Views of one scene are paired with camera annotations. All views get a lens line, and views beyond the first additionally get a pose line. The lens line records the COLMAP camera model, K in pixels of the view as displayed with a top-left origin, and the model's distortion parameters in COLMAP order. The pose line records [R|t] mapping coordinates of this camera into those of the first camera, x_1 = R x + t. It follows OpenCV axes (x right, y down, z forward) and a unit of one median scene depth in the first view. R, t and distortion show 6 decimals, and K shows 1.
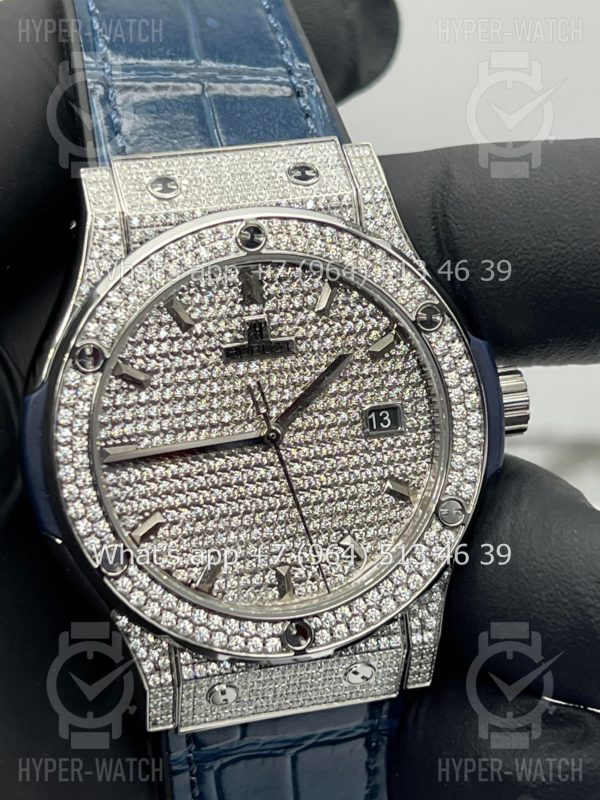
lens RADIAL K [[1861.8, 0, 304.0], [0, 1861.8, 383.7], [0, 0, 1]] dist [0.111208, 0.000000]
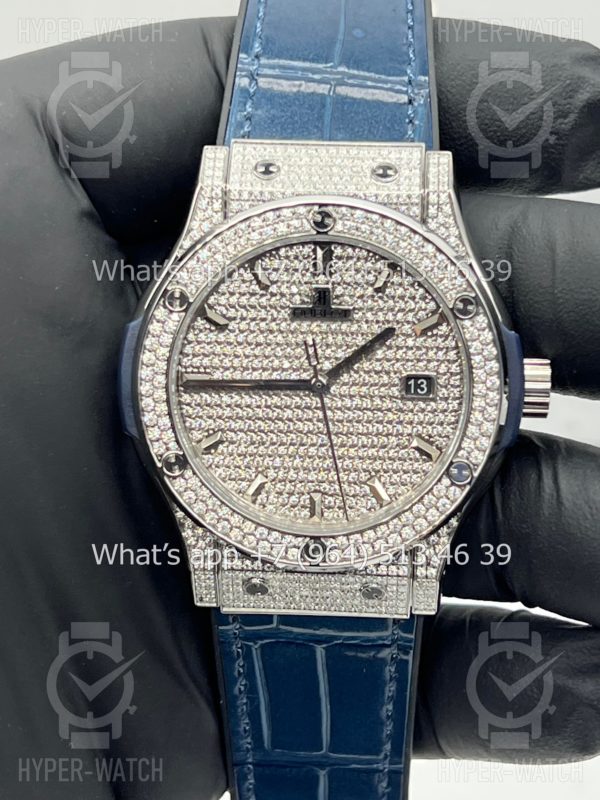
lens RADIAL K [[1861.8, 0, 297.6], [0, 1861.8, 402.7], [0, 0, 1]] dist [0.111208, 0.000000]
pose [[0.952697, 0.158660, -0.259223, 0.282582], [-0.145673, 0.986945, 0.068690, -0.041491], [0.266737, -0.027679, 0.963372, -0.169476]]
